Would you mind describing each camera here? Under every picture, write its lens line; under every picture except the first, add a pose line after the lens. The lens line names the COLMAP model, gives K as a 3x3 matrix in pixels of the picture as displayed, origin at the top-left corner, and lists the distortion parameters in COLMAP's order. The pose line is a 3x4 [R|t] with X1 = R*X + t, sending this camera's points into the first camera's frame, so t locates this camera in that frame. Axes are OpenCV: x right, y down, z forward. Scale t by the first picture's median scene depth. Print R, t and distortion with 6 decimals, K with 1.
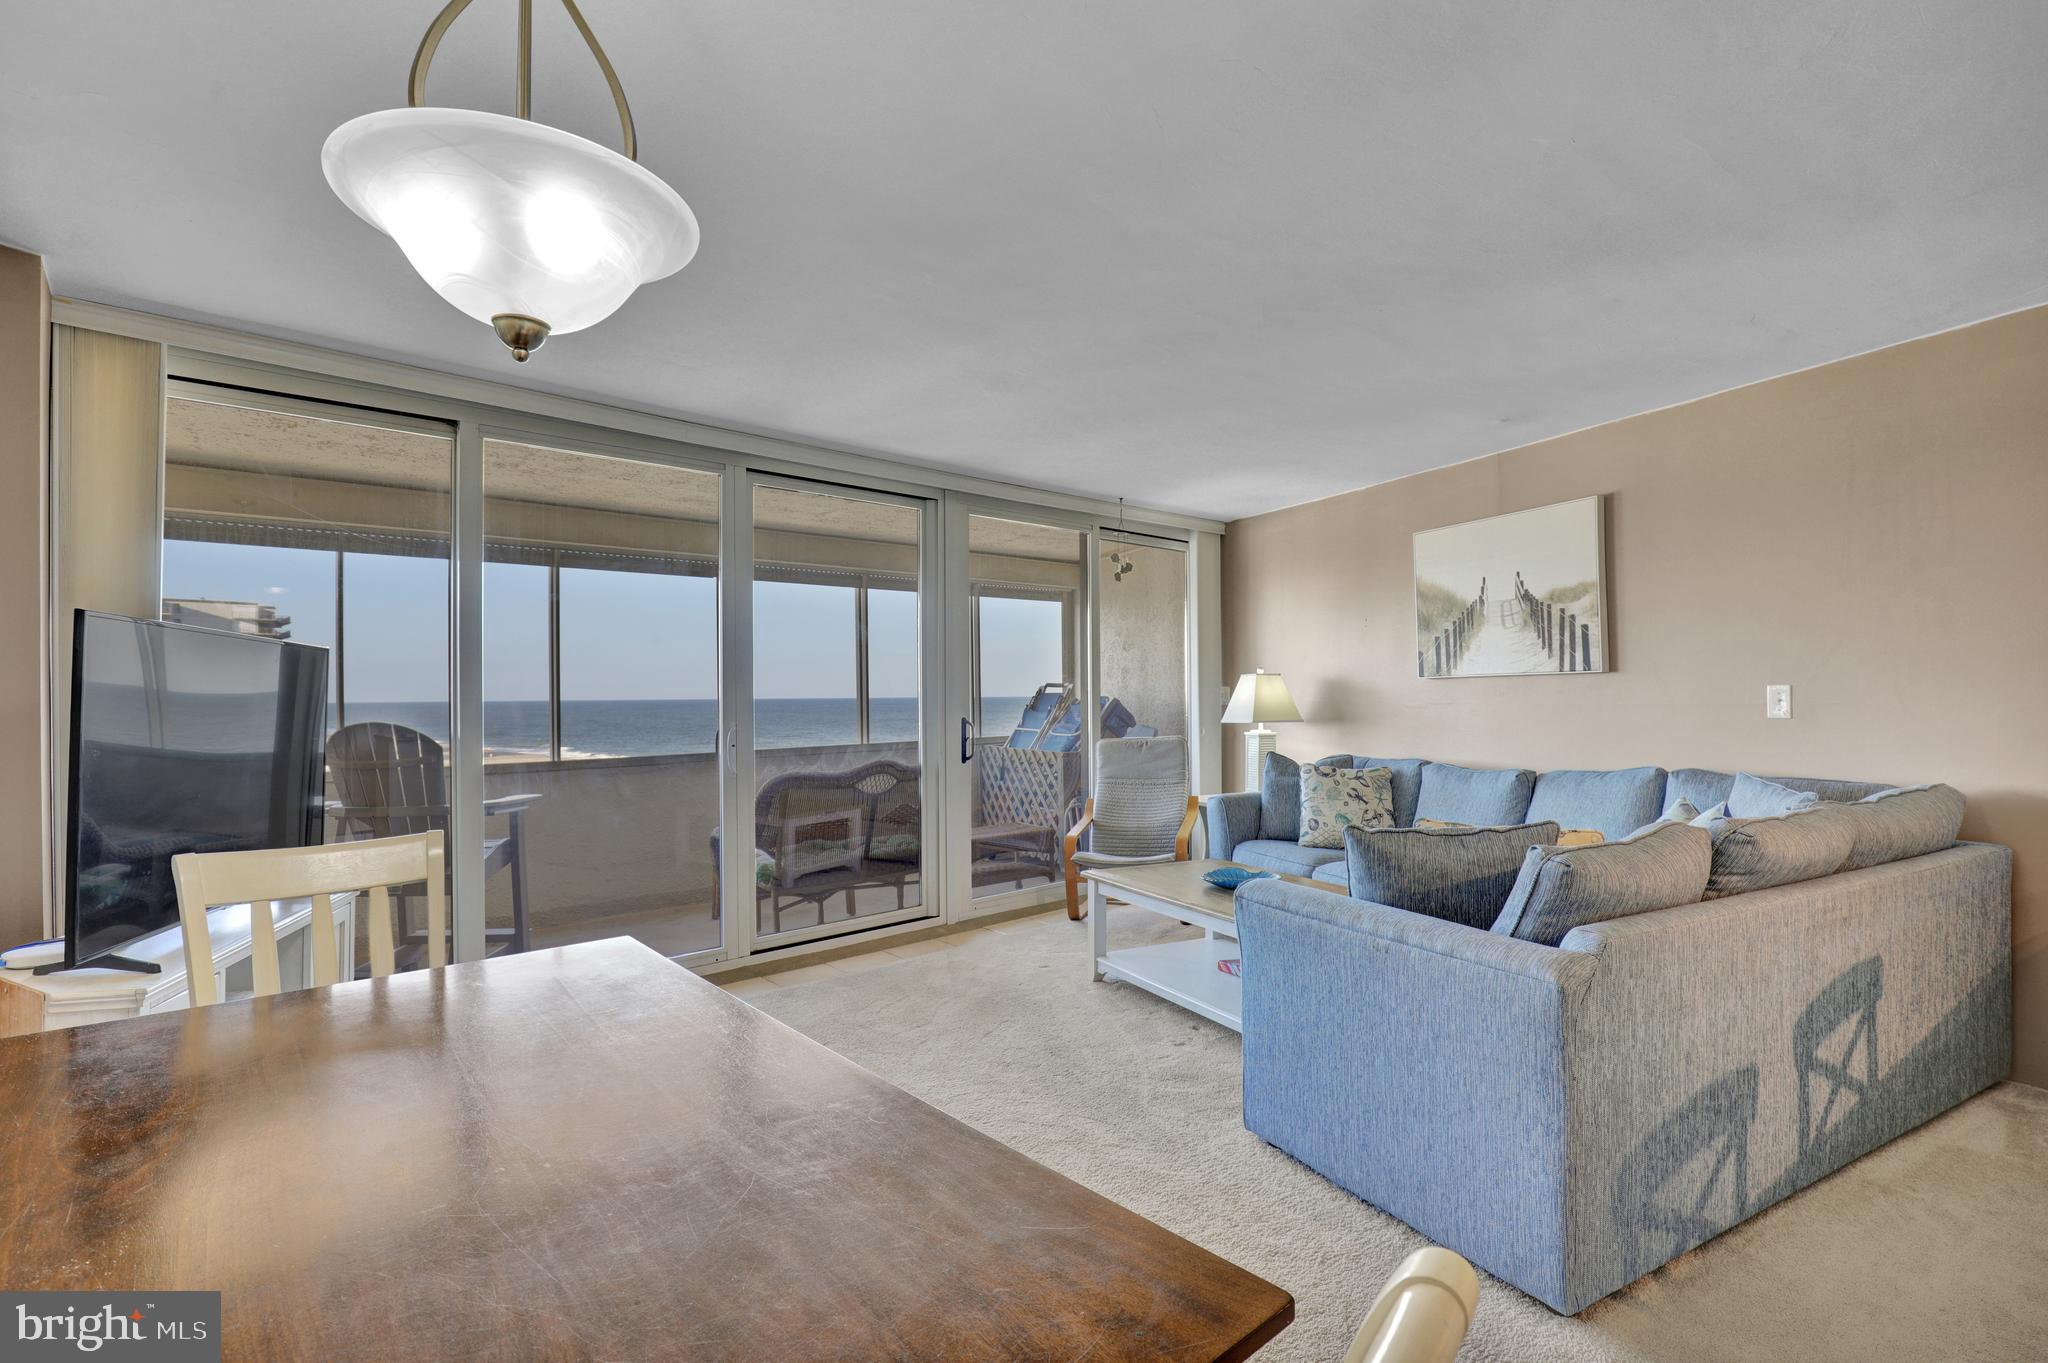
lens RADIAL K [[962.4, 0, 1036.3], [0, 962.4, 690.6], [0, 0, 1]] dist [-0.035248, 0.007066]
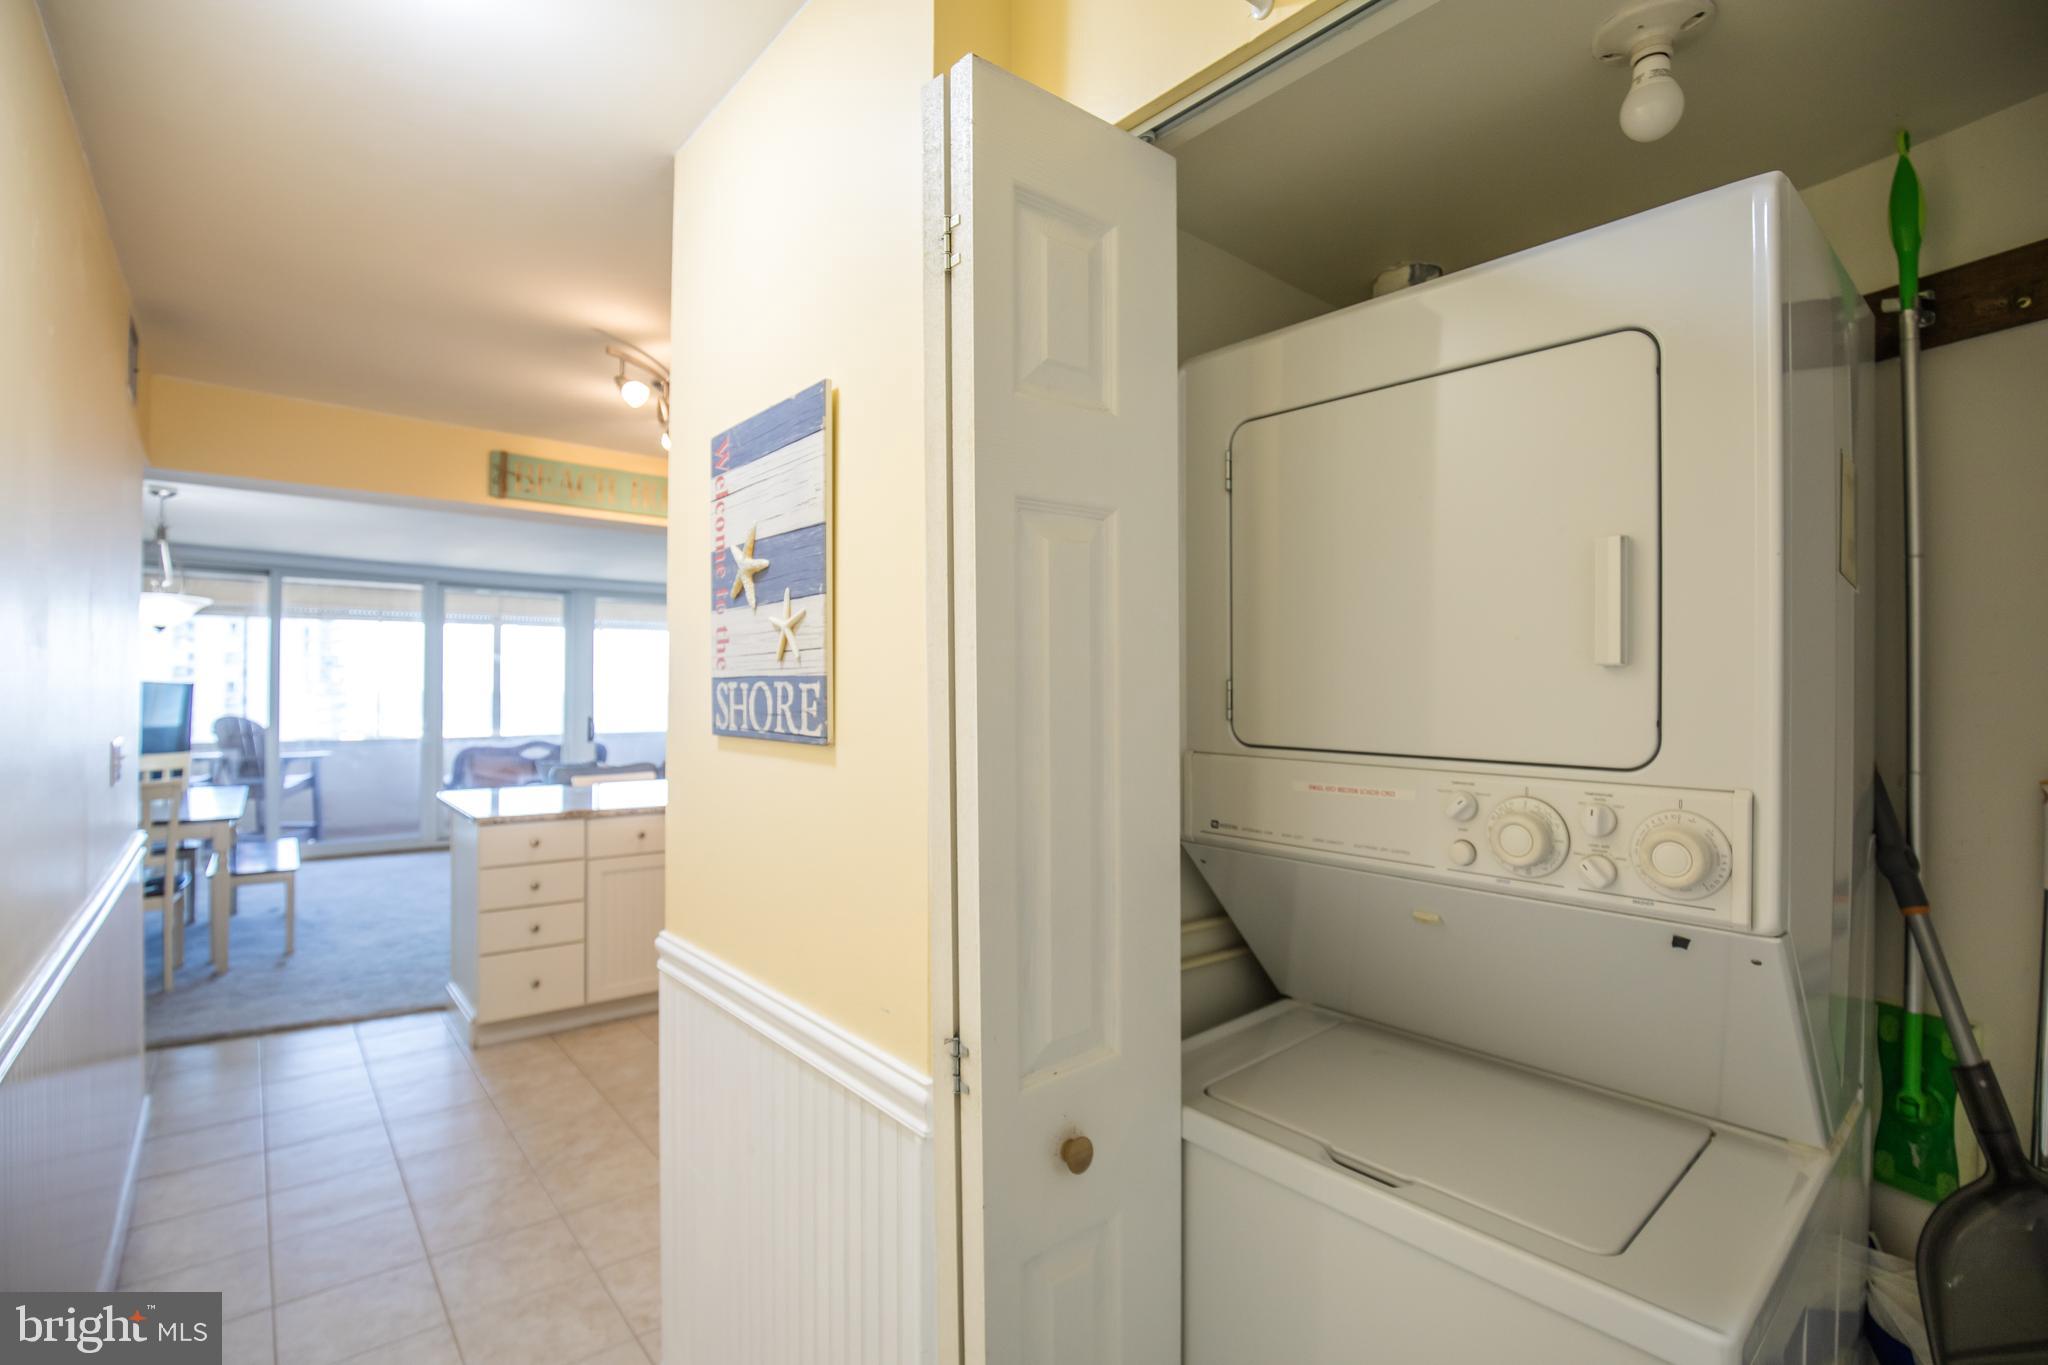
lens RADIAL K [[962.4, 0, 1055.8], [0, 962.4, 683.4], [0, 0, 1]] dist [-0.035248, 0.007066]
pose [[0.999294, 0.010747, -0.035990, 0.989152], [-0.010768, 0.999942, -0.000411, -0.046827], [0.035983, 0.000798, 0.999352, -0.833353]]
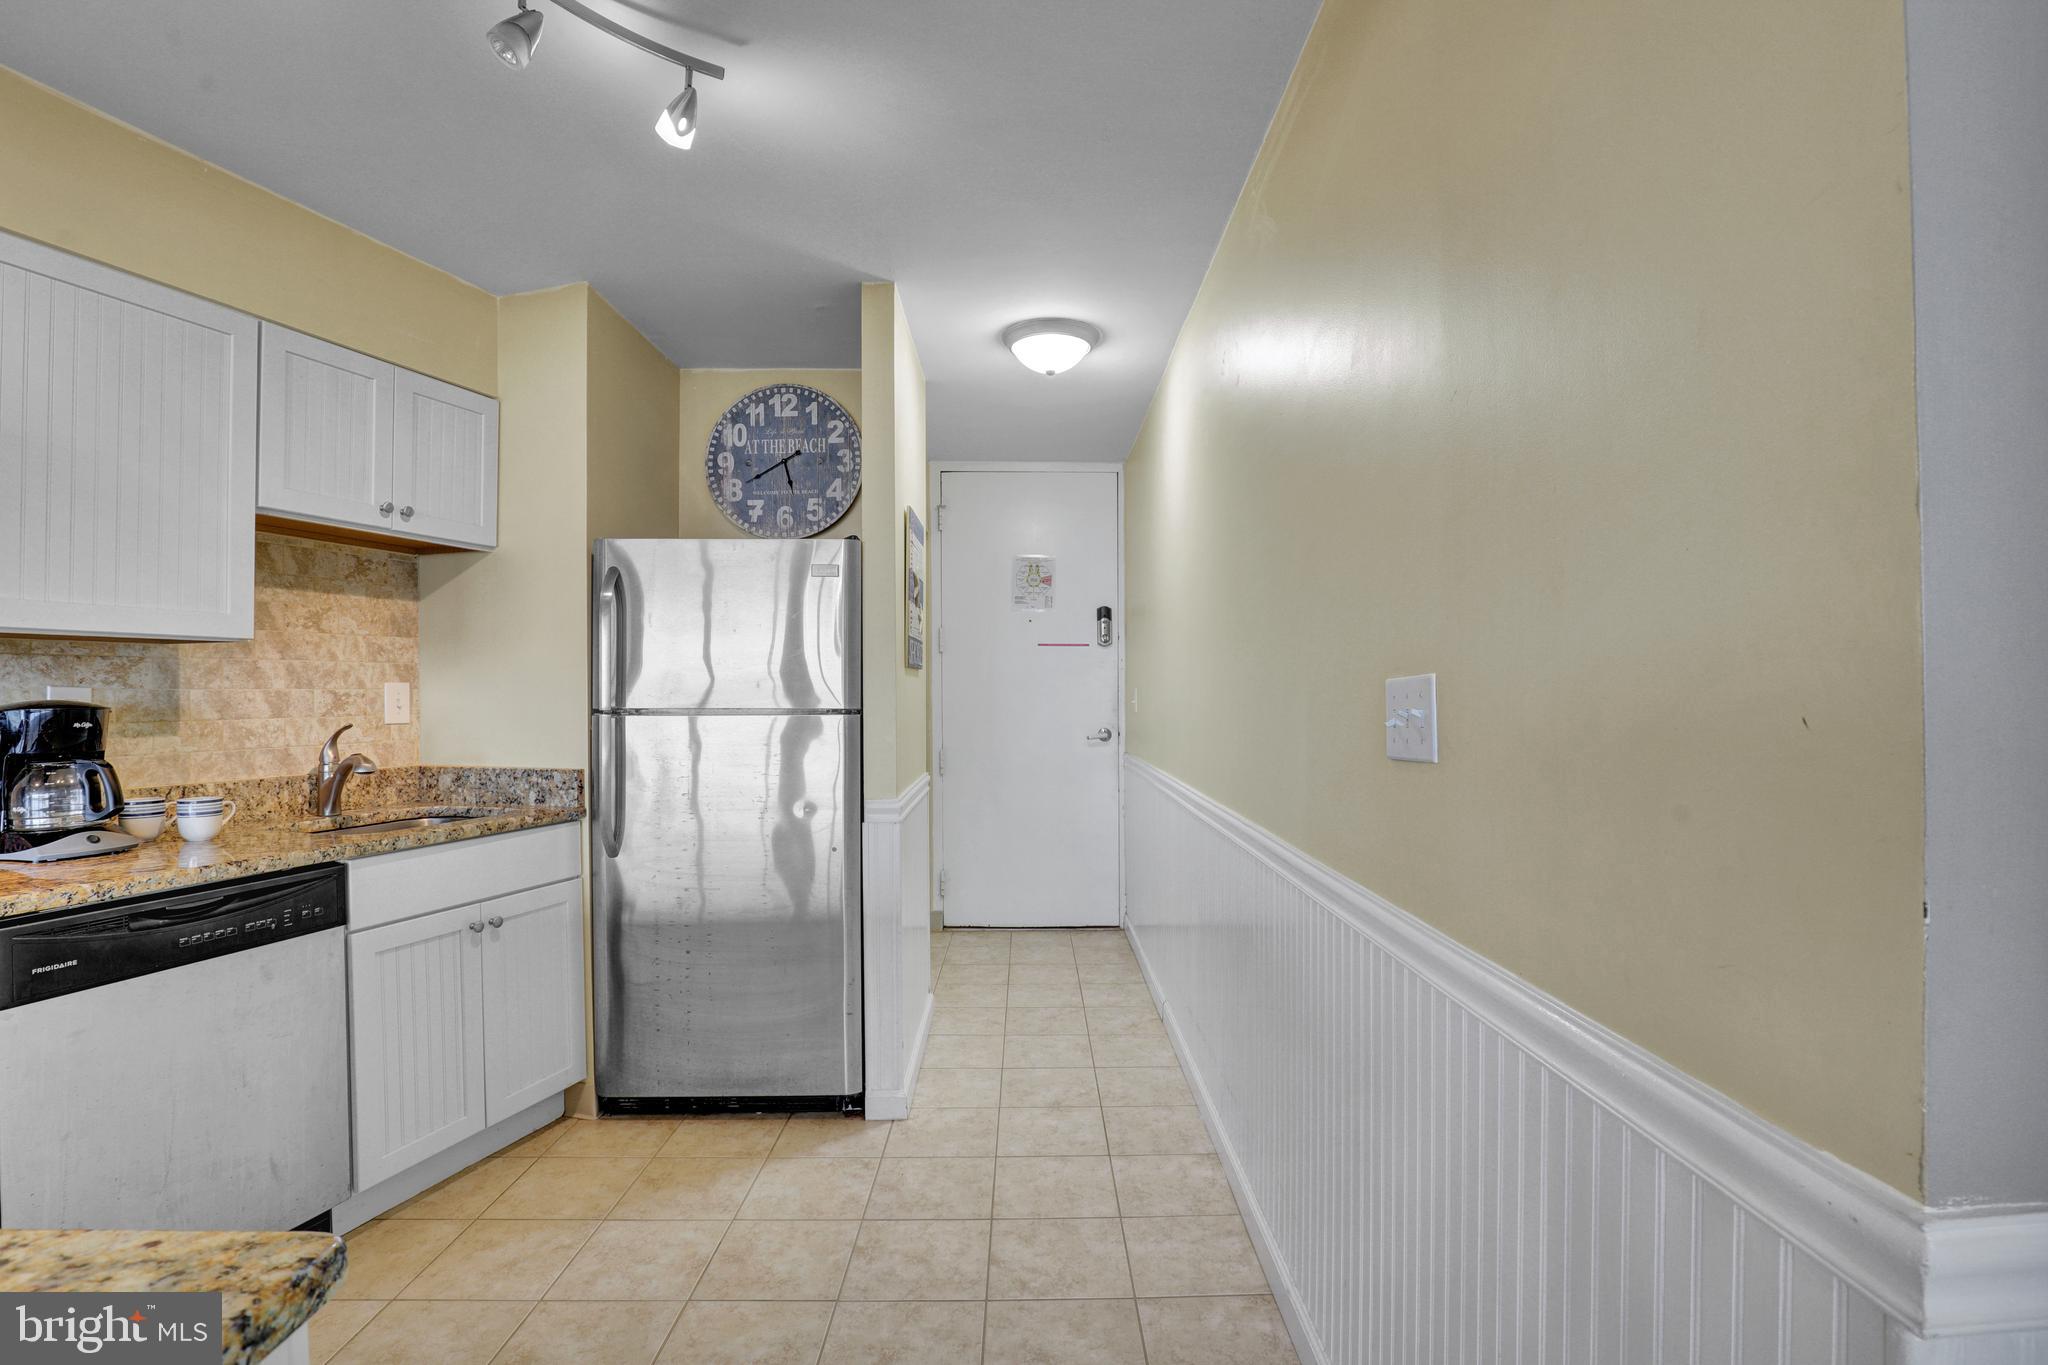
lens RADIAL K [[962.4, 0, 1045.1], [0, 962.4, 687.2], [0, 0, 1]] dist [-0.035248, 0.007066]
pose [[-0.744928, 0.011752, 0.667041, 0.280612], [0.008293, 0.999931, -0.008357, 0.000569], [-0.667093, -0.000694, -0.744974, 0.020367]]
